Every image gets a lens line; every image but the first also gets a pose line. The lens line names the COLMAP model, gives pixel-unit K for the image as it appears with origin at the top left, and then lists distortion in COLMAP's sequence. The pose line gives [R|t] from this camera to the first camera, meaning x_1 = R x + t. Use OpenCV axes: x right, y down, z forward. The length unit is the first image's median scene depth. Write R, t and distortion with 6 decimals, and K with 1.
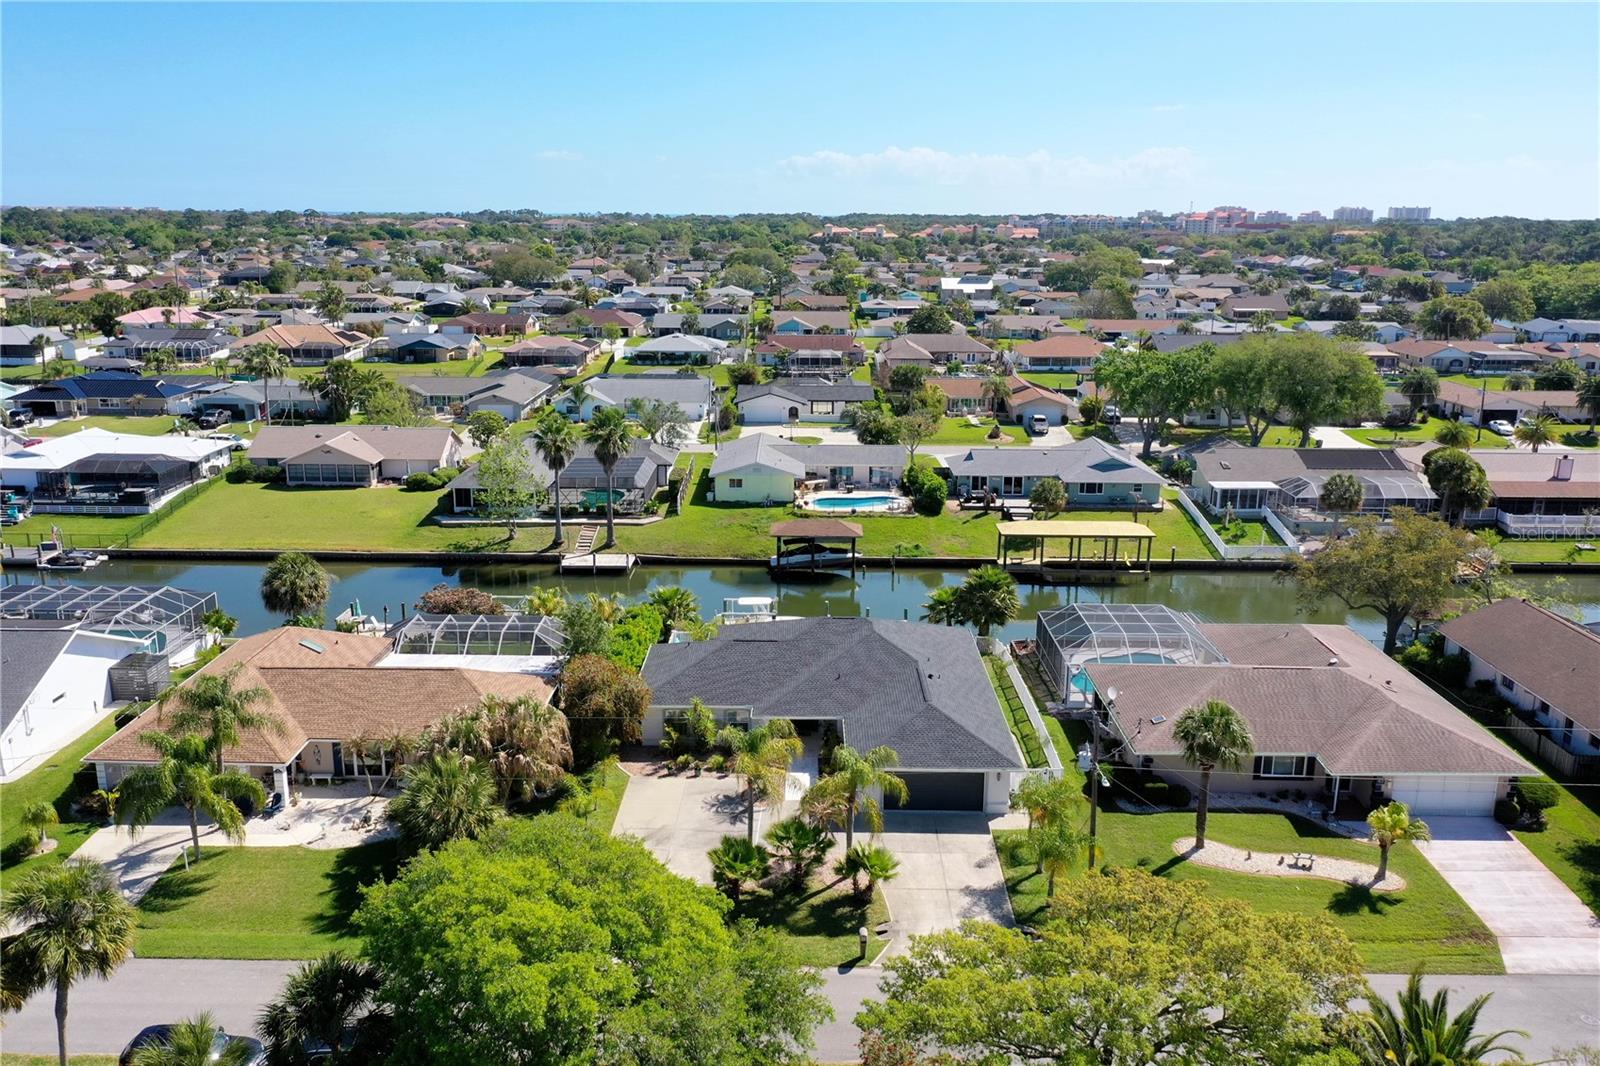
lens RADIAL K [[1273.3, 0, 782.9], [0, 1273.3, 598.8], [0, 0, 1]] dist [0.010327, 0.005889]
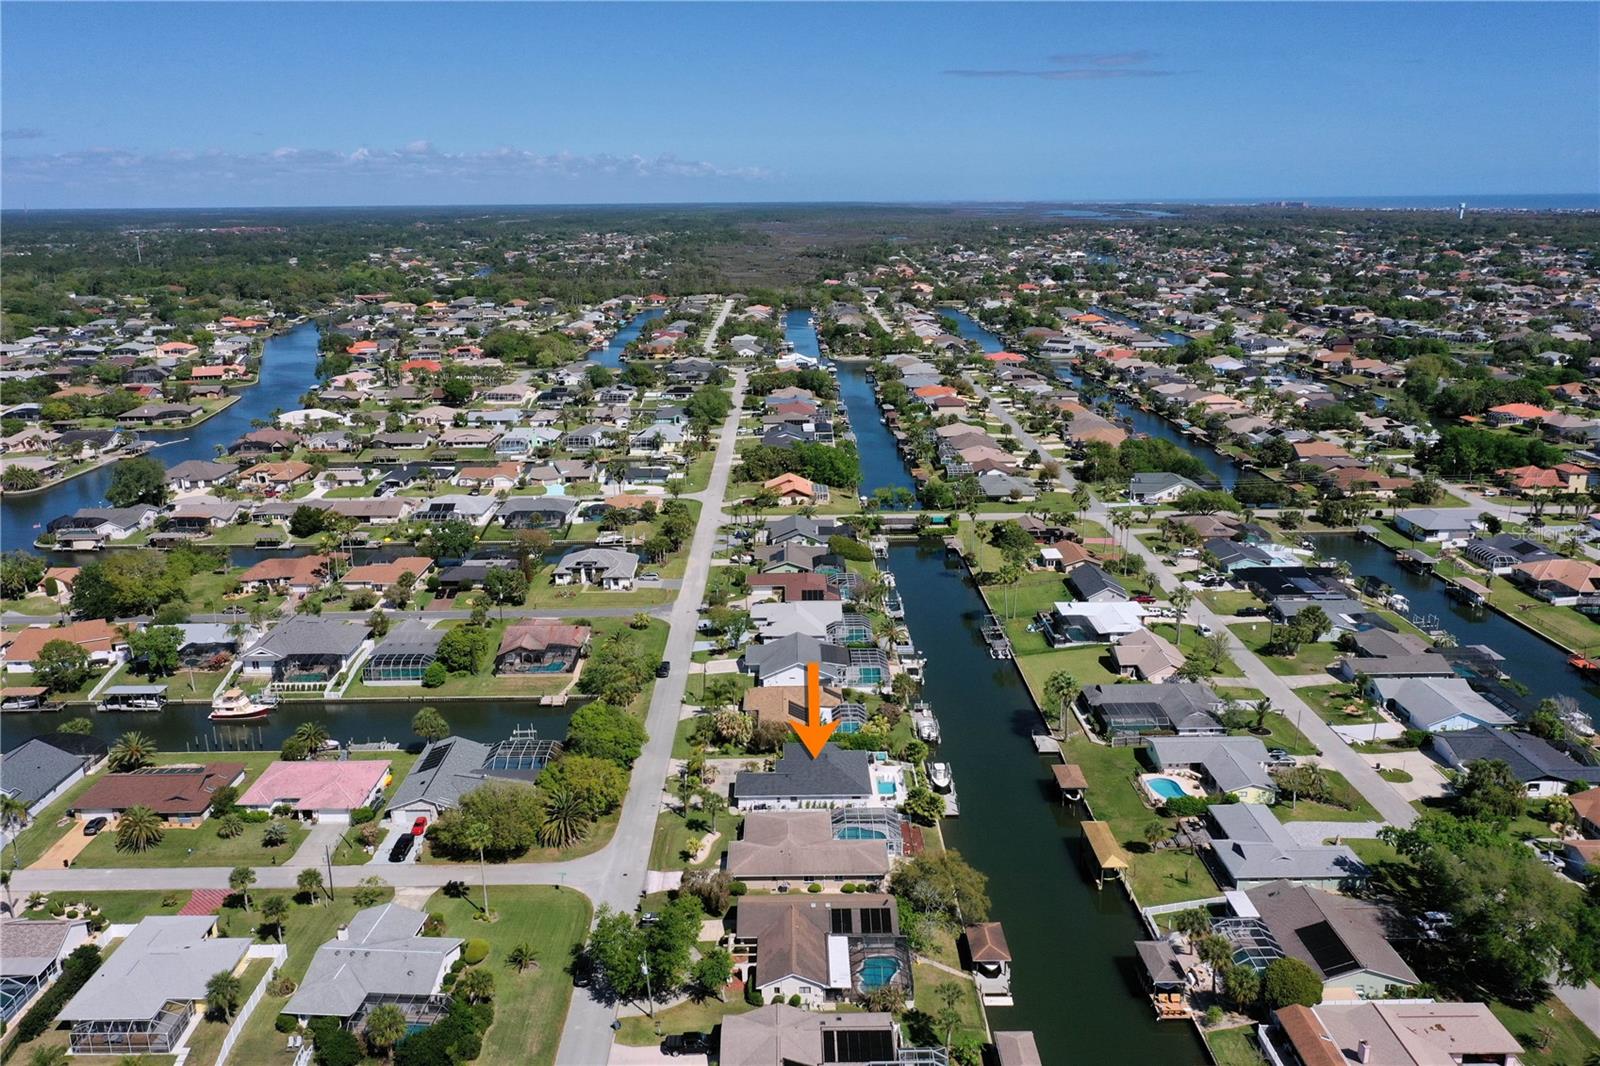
lens RADIAL K [[1242.2, 0, 797.5], [0, 1242.2, 577.7], [0, 0, 1]] dist [0.002897, -0.002941]
pose [[0.022465, 0.283436, -0.958728, 1.517844], [-0.278865, 0.922685, 0.266246, -0.628260], [0.960067, 0.261375, 0.099768, 0.334333]]
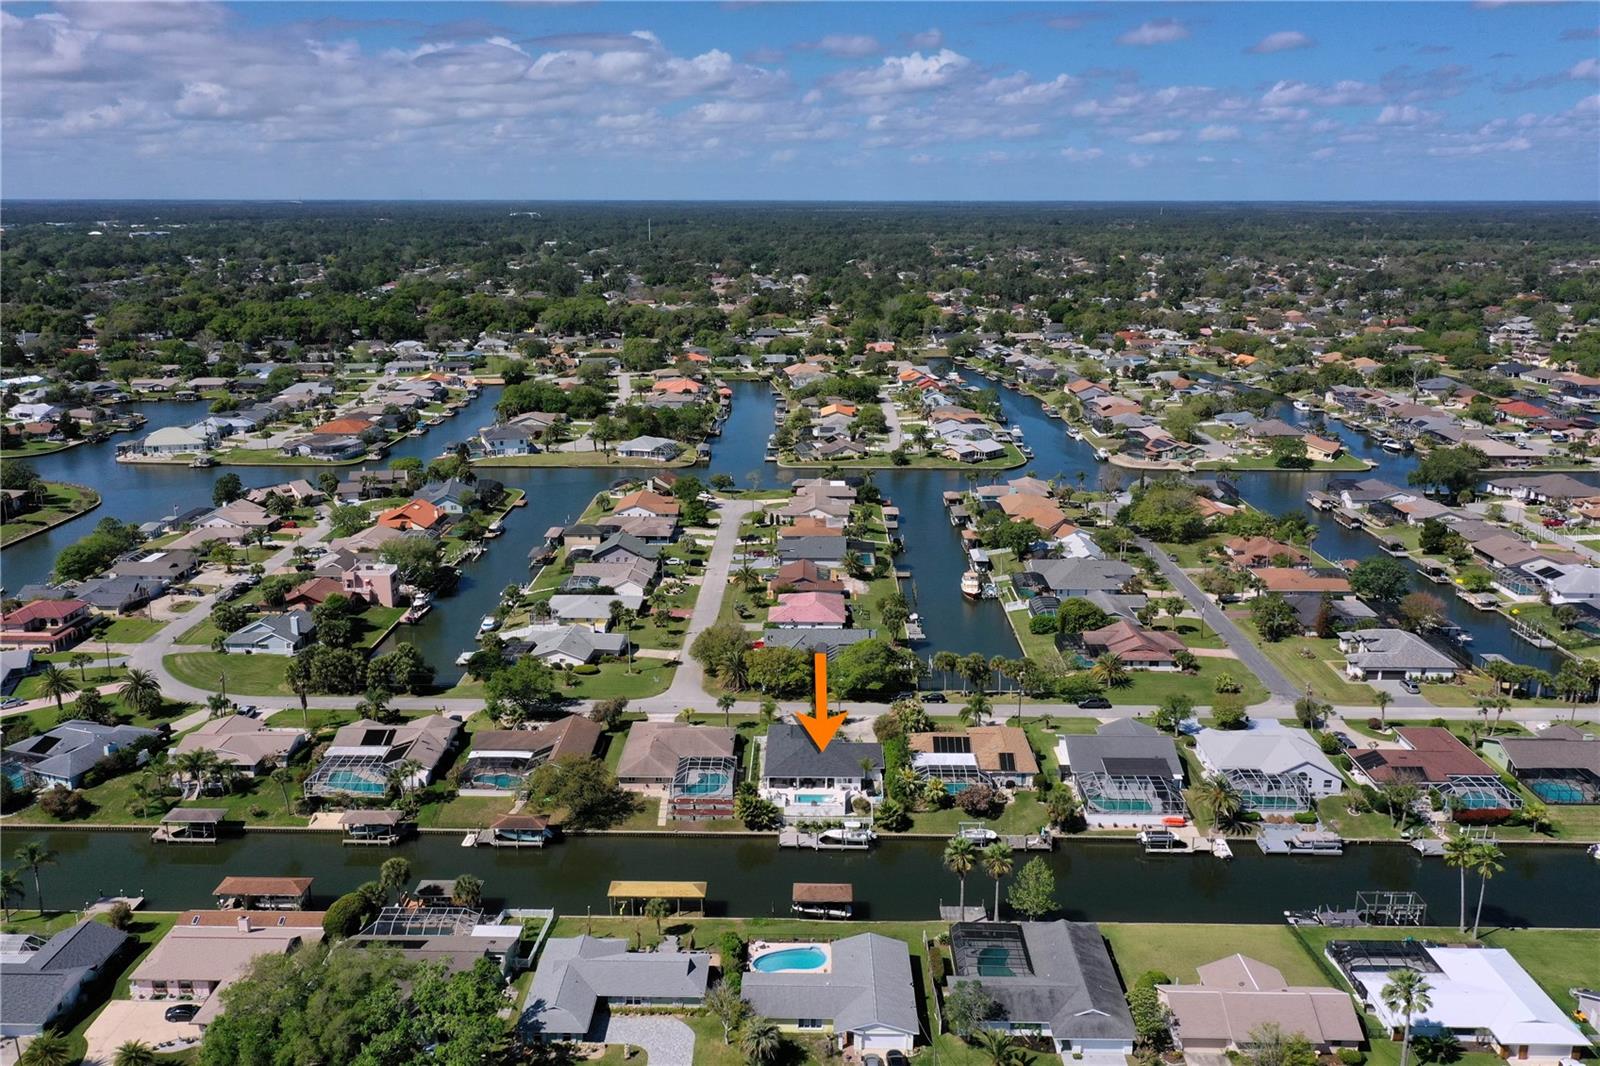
lens RADIAL K [[1286.6, 0, 791.8], [0, 1286.6, 528.2], [0, 0, 1]] dist [0.009598, 0.001592]
pose [[-0.999955, -0.009199, 0.002242, 0.056681], [-0.006722, 0.856489, 0.516122, -1.137696], [-0.006668, 0.516084, -0.856512, 1.934092]]
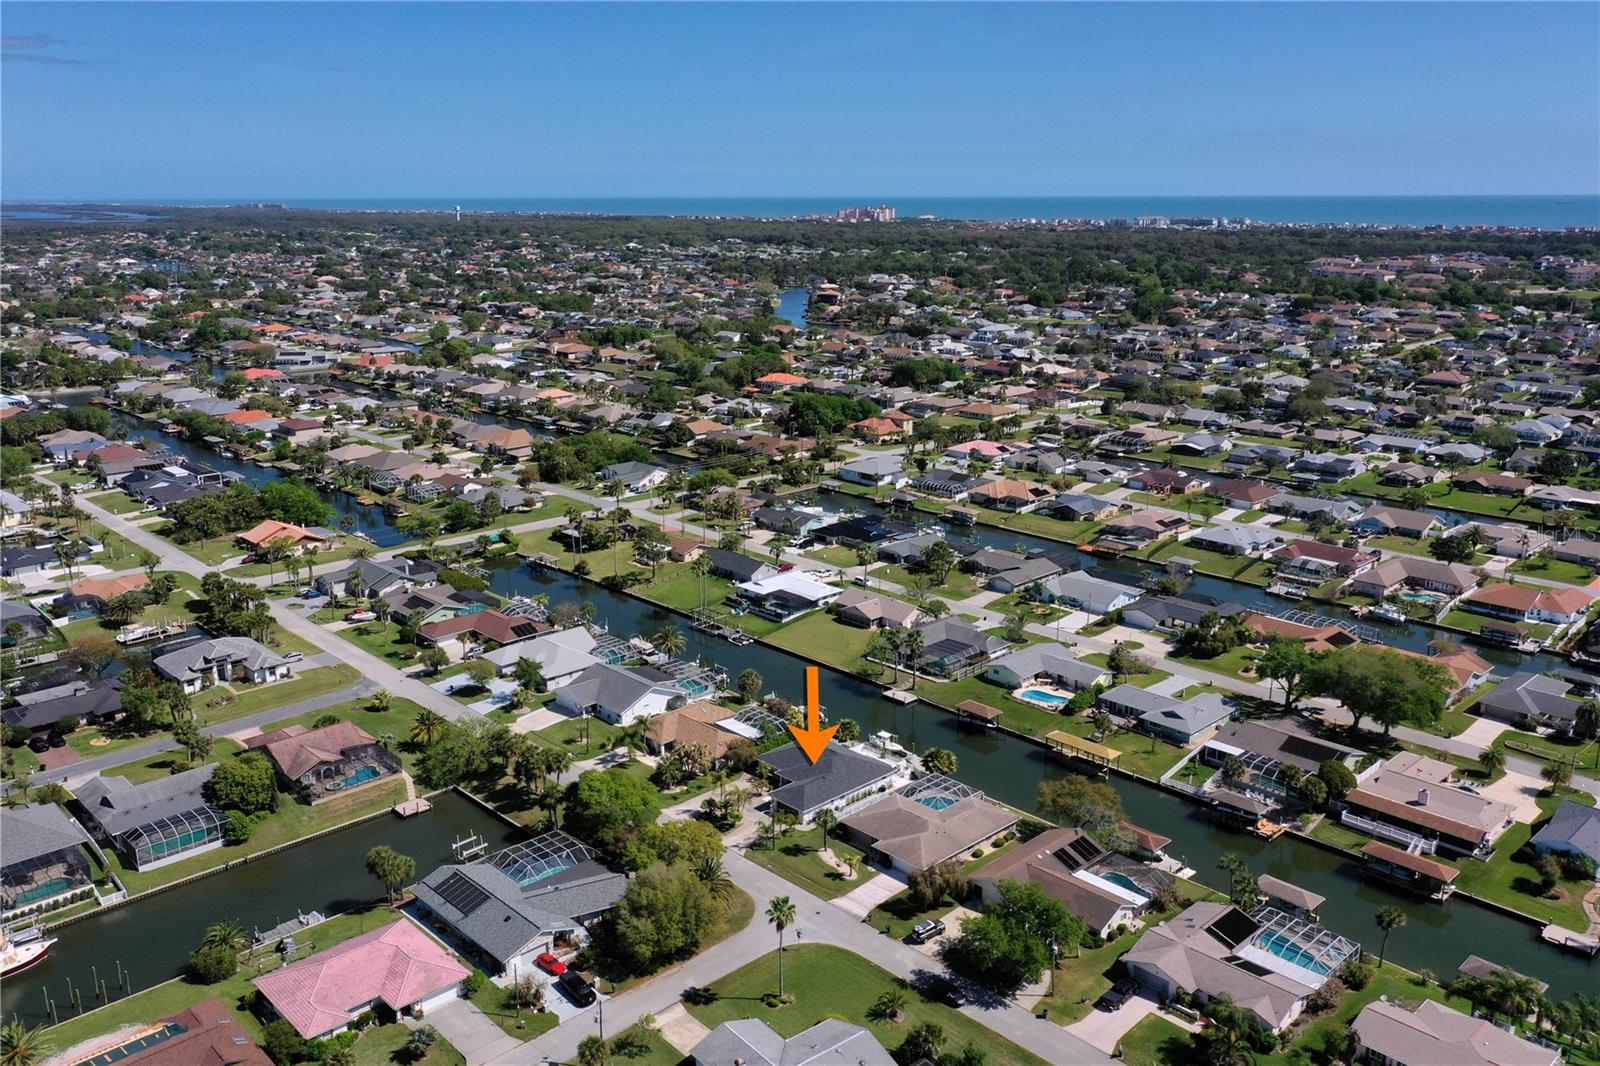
lens RADIAL K [[1275.3, 0, 788.5], [0, 1275.3, 532.7], [0, 0, 1]] dist [0.005021, 0.003876]
pose [[0.698941, 0.174263, -0.693623, 1.110225], [-0.198989, 0.978948, 0.045431, -0.339172], [0.686938, 0.106270, 0.718904, -0.693341]]
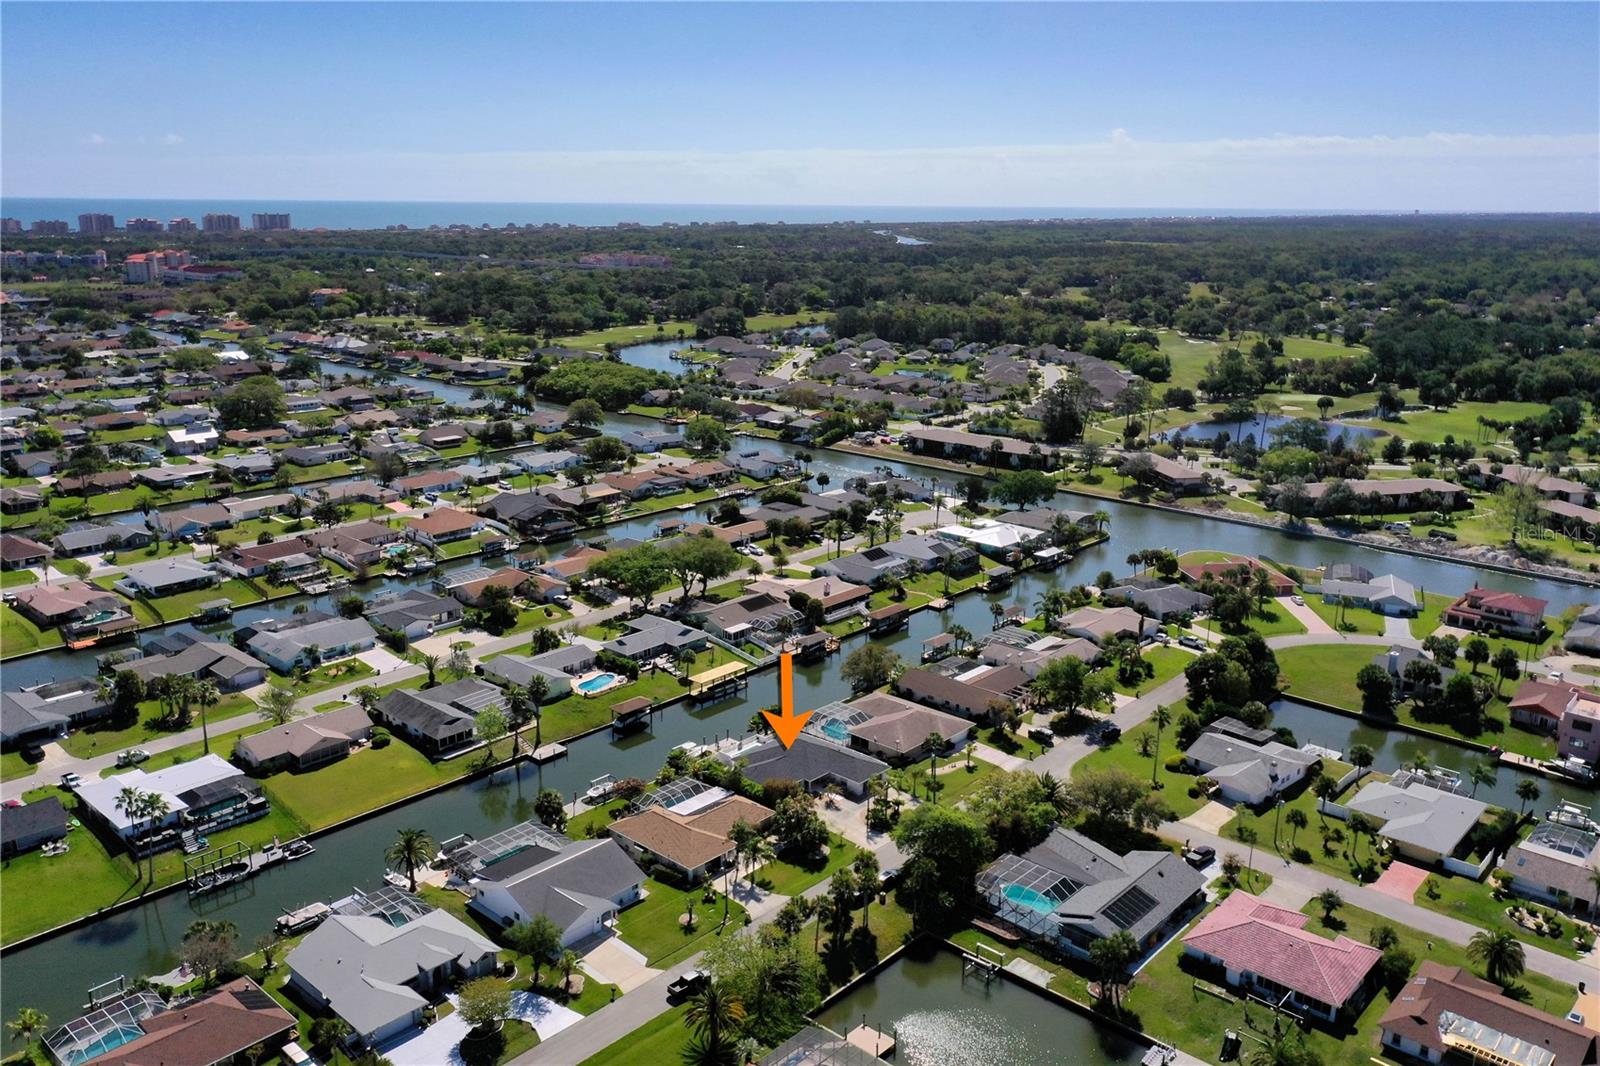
lens RADIAL K [[1275.3, 0, 788.5], [0, 1275.3, 532.7], [0, 0, 1]] dist [0.005021, 0.003876]
pose [[0.665215, -0.190774, 0.721869, -1.164070], [0.213732, 0.975004, 0.060714, -0.370123], [-0.715407, 0.113899, 0.689362, -0.619914]]
